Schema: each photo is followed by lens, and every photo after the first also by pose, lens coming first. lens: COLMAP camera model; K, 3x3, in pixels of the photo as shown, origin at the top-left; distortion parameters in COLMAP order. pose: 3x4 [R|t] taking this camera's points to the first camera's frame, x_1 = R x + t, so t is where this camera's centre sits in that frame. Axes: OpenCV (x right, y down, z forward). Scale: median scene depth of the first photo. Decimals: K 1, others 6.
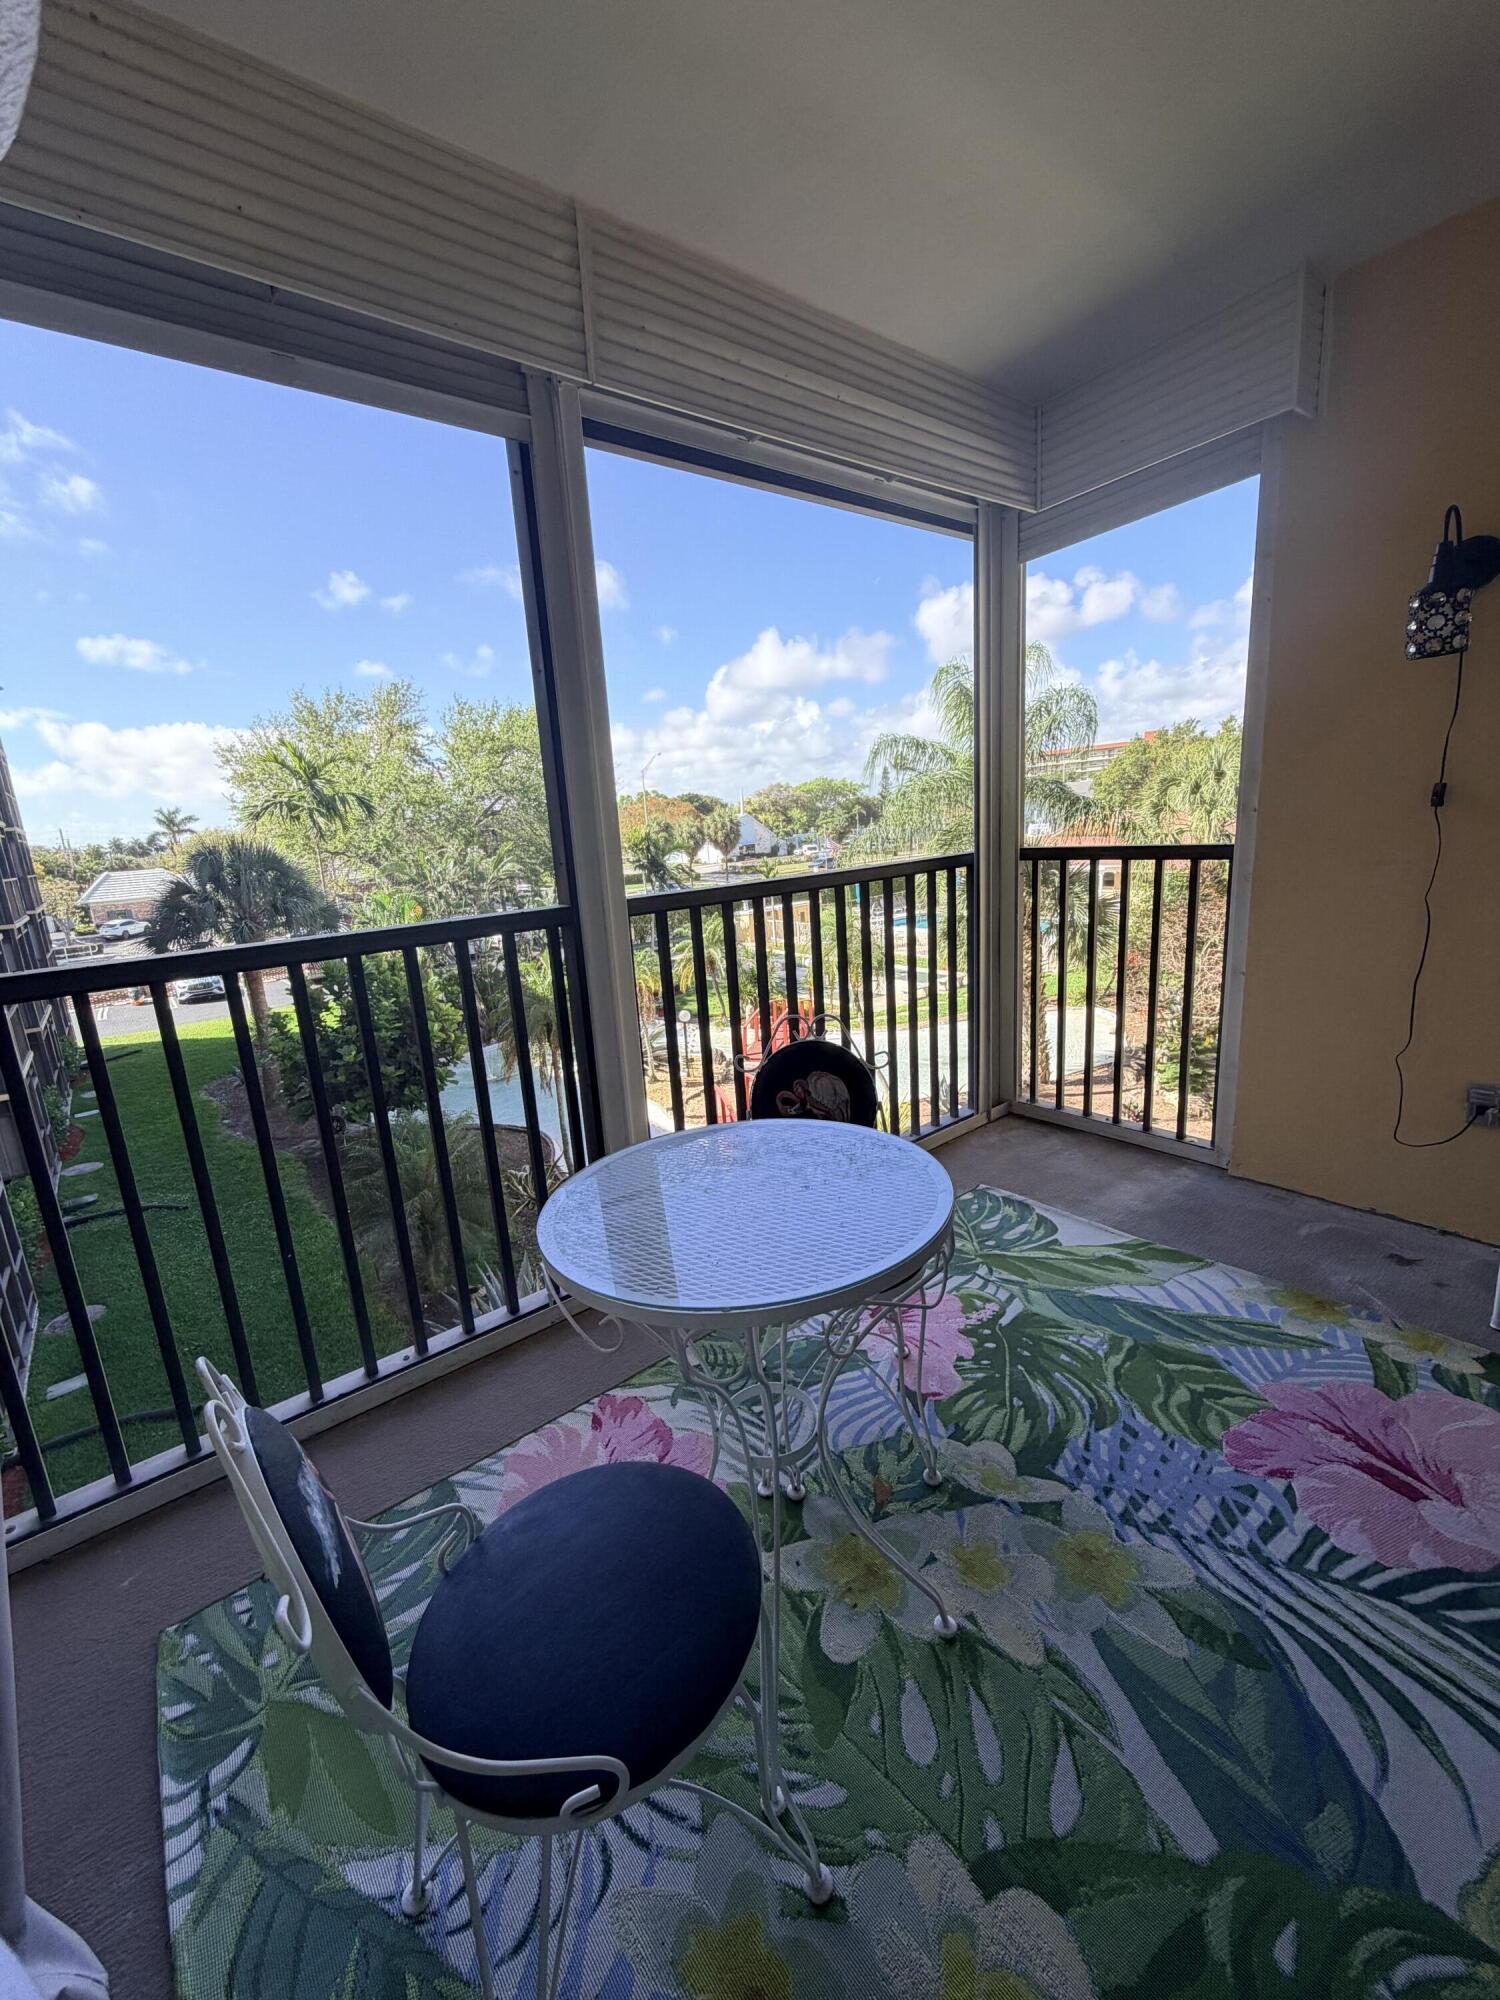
lens RADIAL K [[816.9, 0, 750.0], [0, 816.9, 1000.0], [0, 0, 1]] dist [-0.000698, -0.000359]
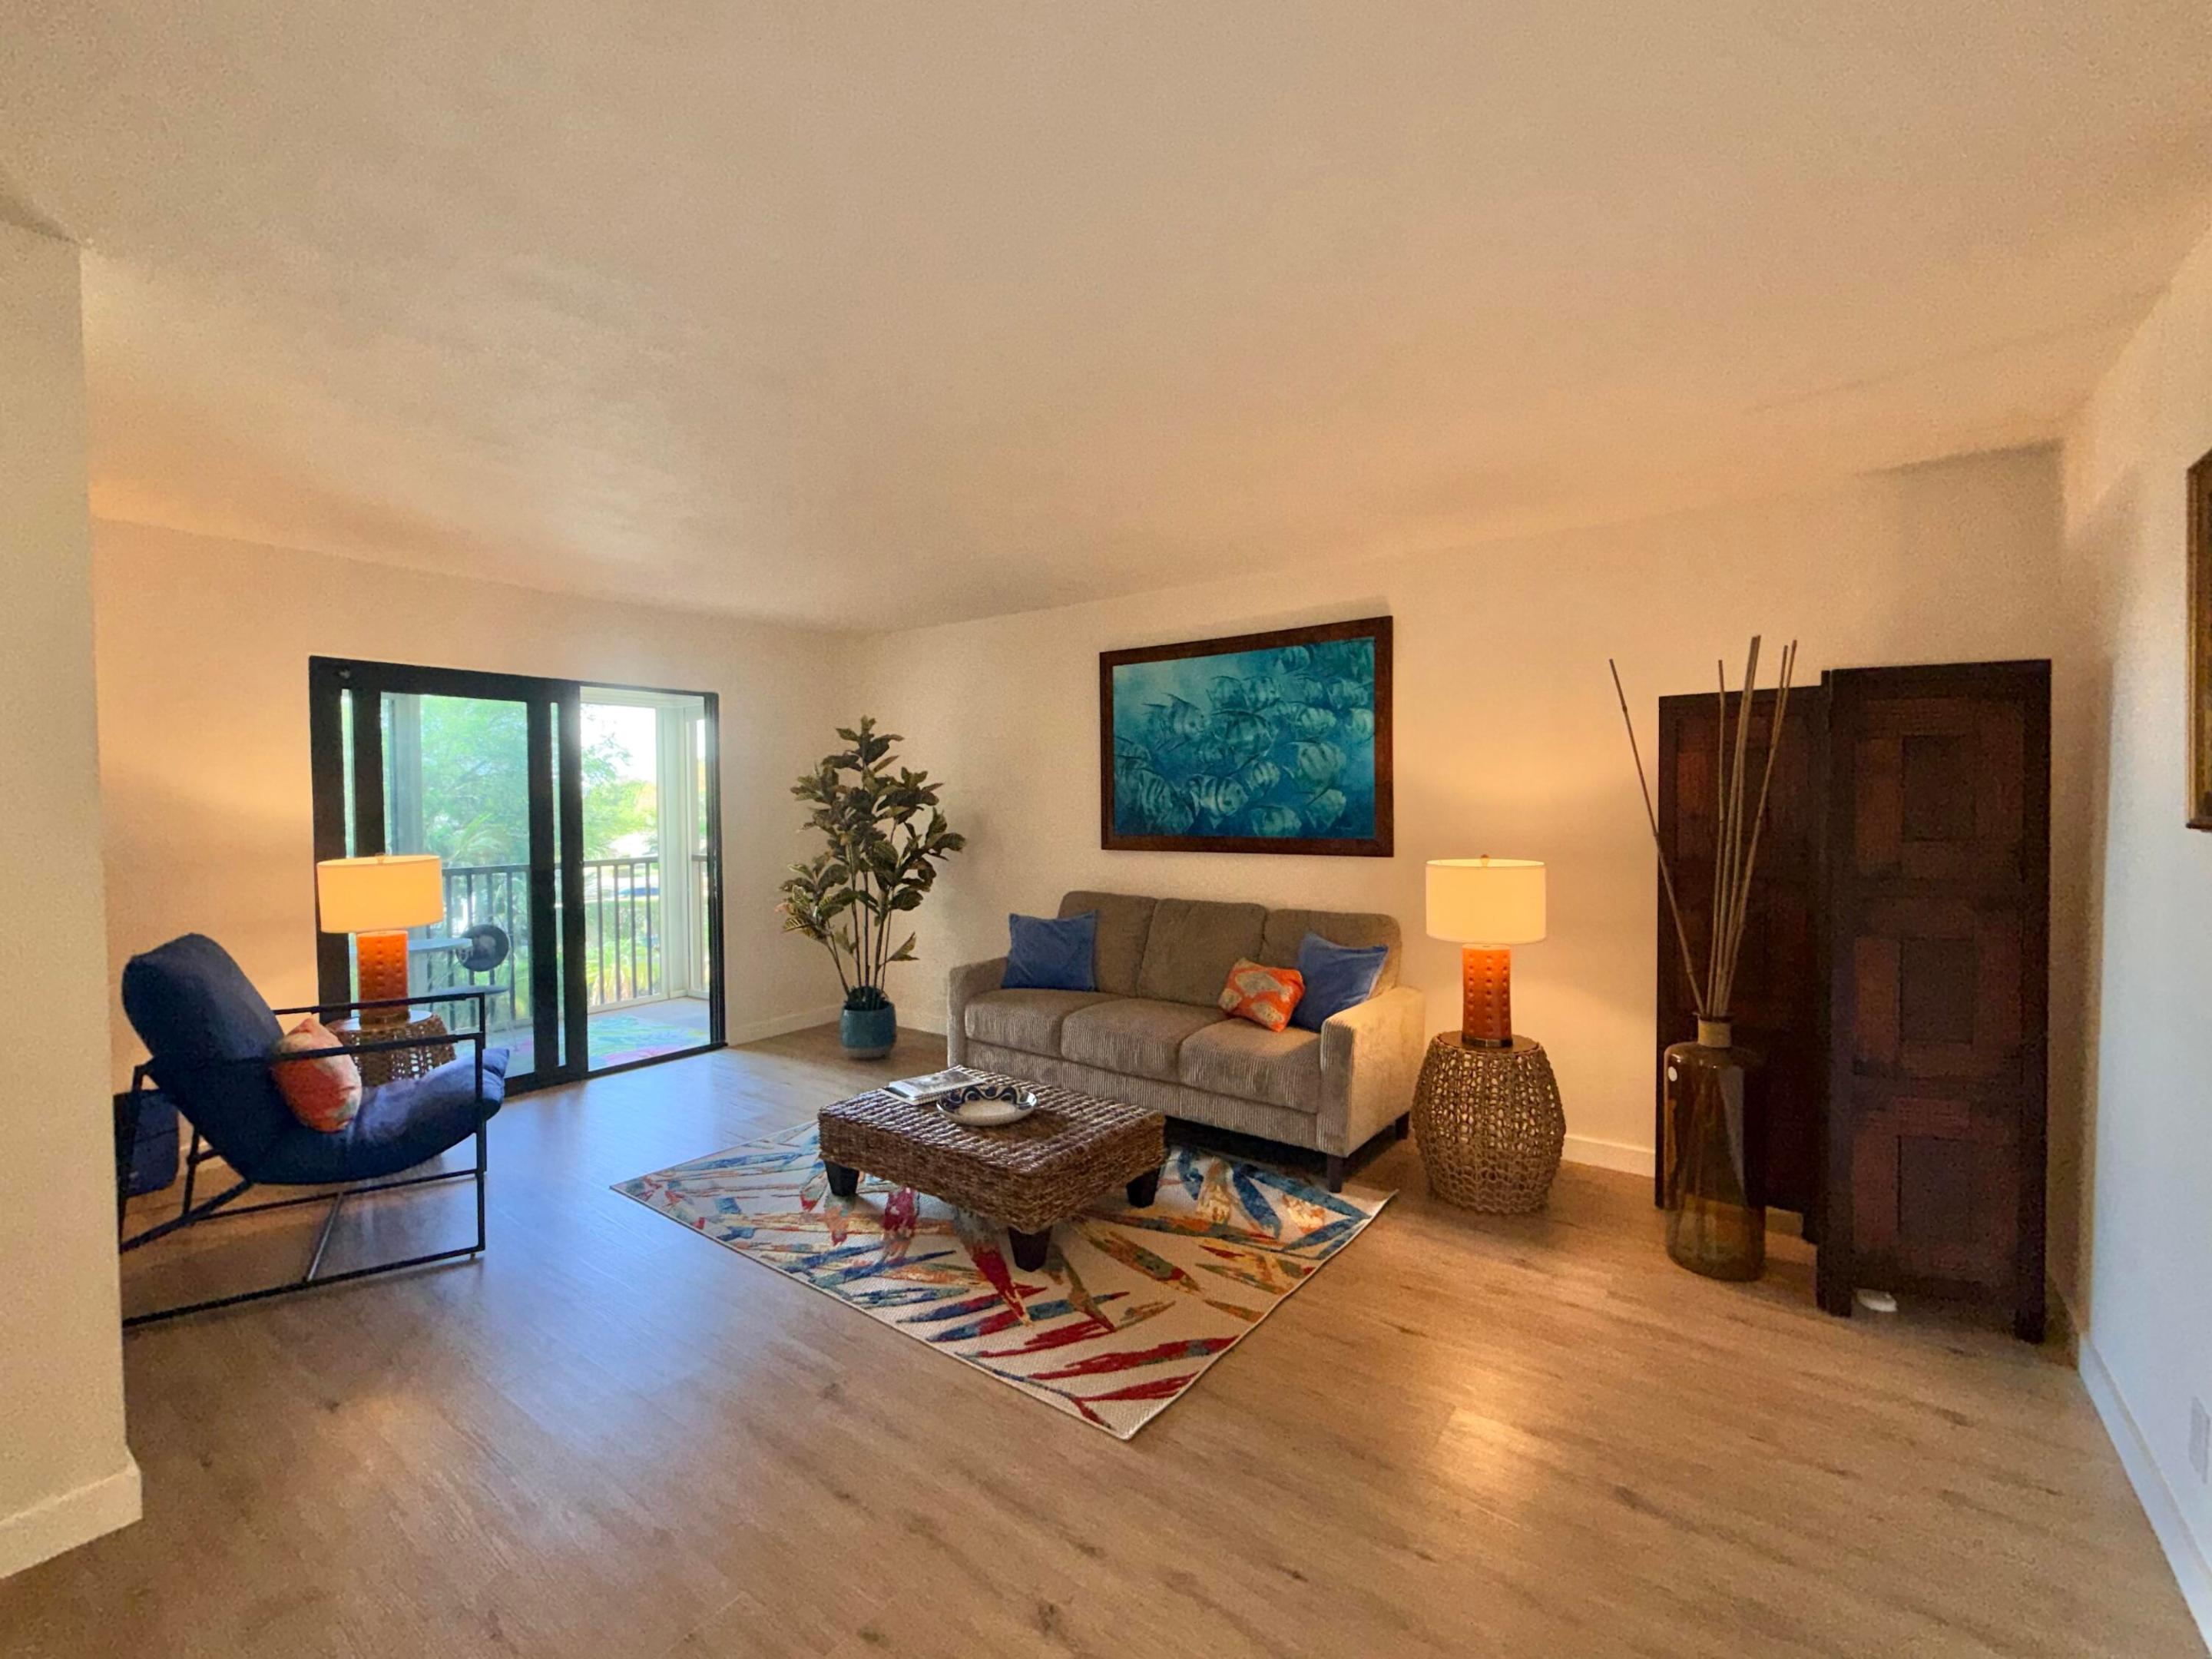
lens RADIAL K [[954.6, 0, 1103.8], [0, 954.6, 831.0], [0, 0, 1]] dist [0.000738, 0.000373]
pose [[0.965268, 0.051888, 0.256056, 0.950340], [-0.003066, 0.982262, -0.187489, 0.200938], [-0.261242, 0.180192, 0.948305, -1.678648]]
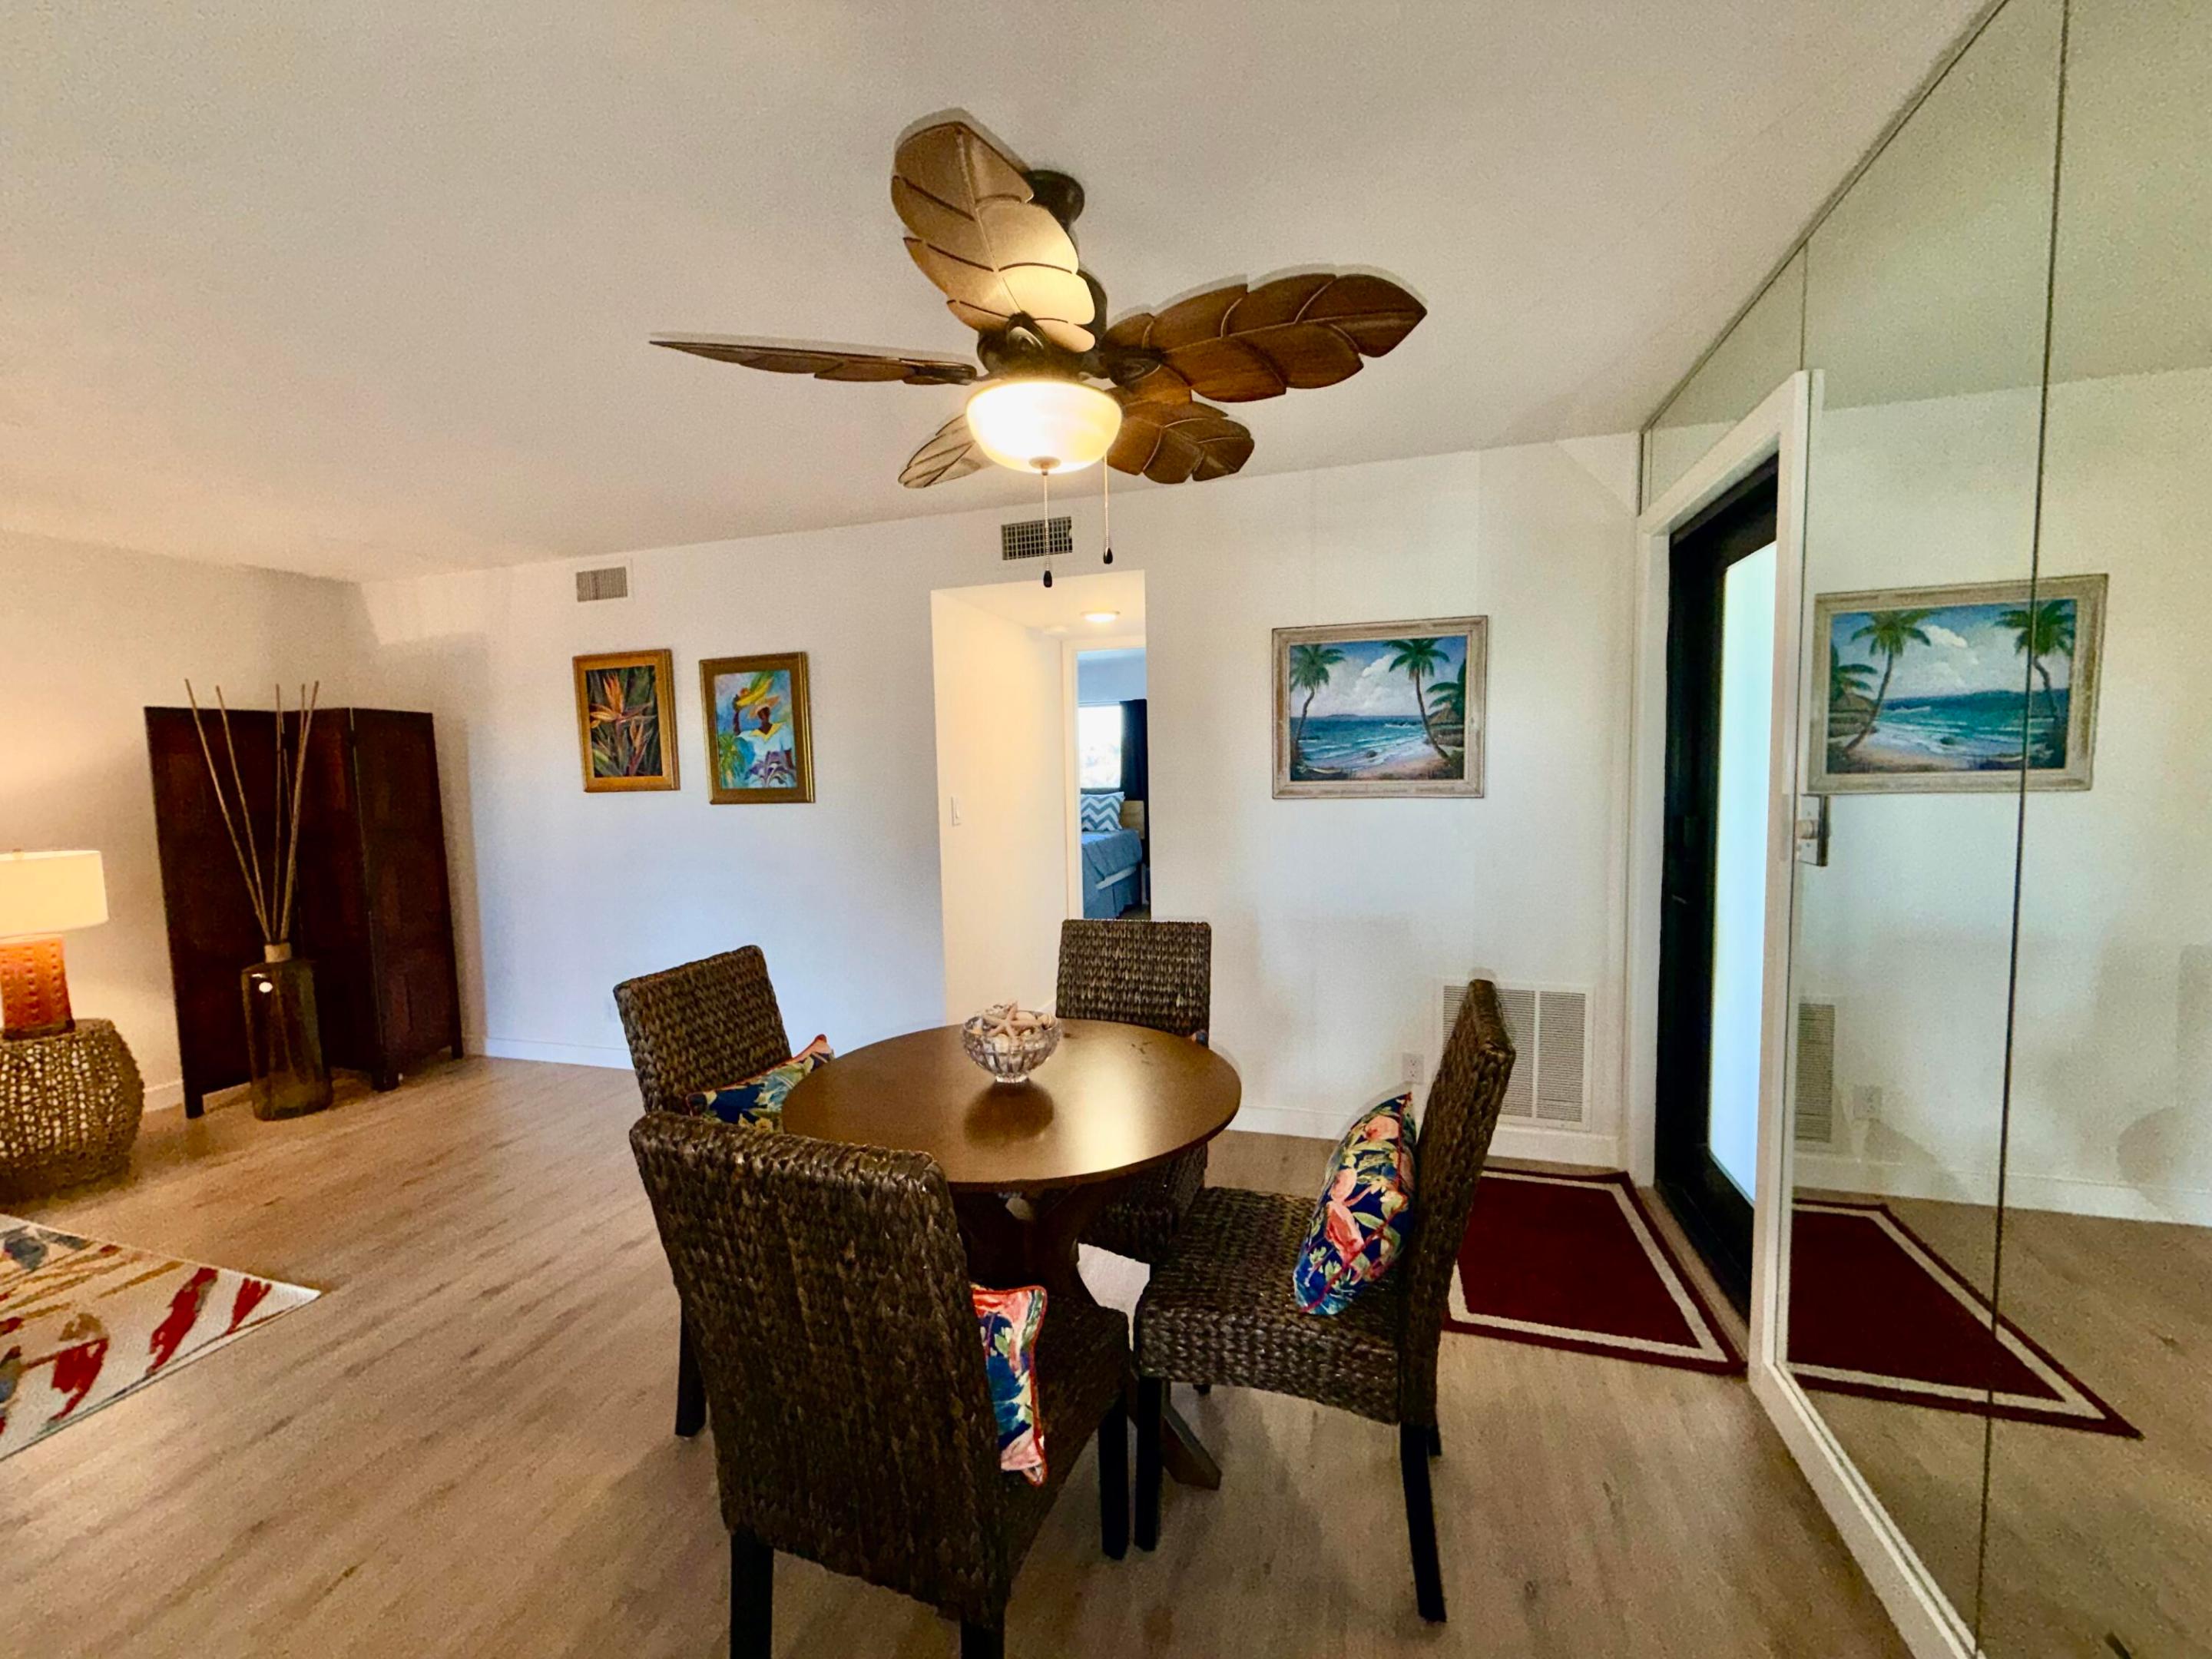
lens RADIAL K [[879.9, 0, 1099.8], [0, 879.9, 830.6], [0, 0, 1]] dist [0.000614, 0.000206]
pose [[-0.558187, 0.018283, 0.829514, 0.003004], [0.232113, 0.963281, 0.134960, 0.148083], [-0.796587, 0.267873, -0.541934, -1.139645]]
